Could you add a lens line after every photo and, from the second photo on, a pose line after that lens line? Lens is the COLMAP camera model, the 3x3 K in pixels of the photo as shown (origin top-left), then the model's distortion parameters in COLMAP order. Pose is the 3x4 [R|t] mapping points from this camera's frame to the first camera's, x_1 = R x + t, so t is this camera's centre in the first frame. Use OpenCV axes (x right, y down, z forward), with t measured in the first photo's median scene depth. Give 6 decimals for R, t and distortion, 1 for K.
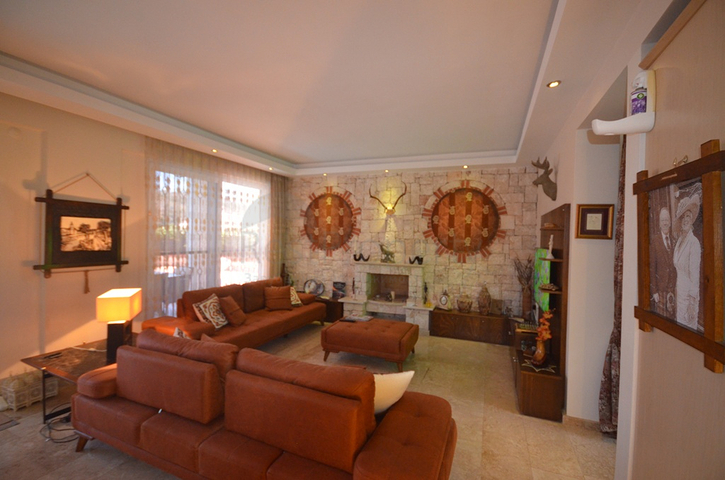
lens RADIAL K [[316.8, 0, 364.0], [0, 316.8, 238.6], [0, 0, 1]] dist [0.013352, -0.014381]
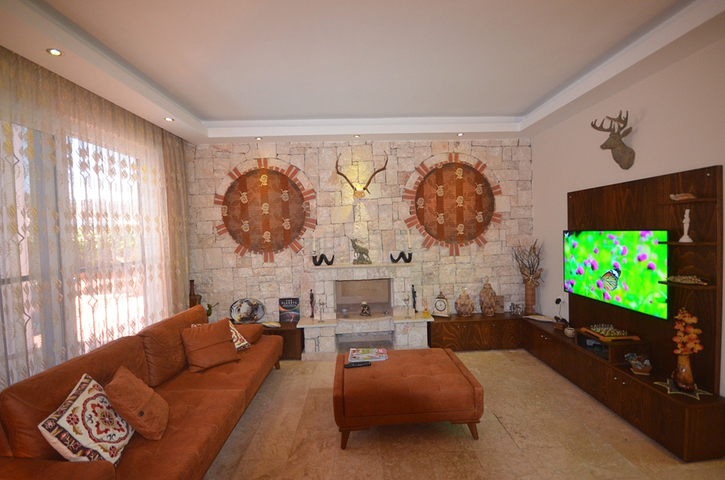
lens RADIAL K [[316.8, 0, 364.0], [0, 316.8, 238.6], [0, 0, 1]] dist [0.013352, -0.014381]
pose [[0.918696, -0.061517, 0.390146, -0.206205], [0.054237, 0.998087, 0.029661, -0.003488], [-0.391224, -0.006089, 0.920275, 0.333122]]
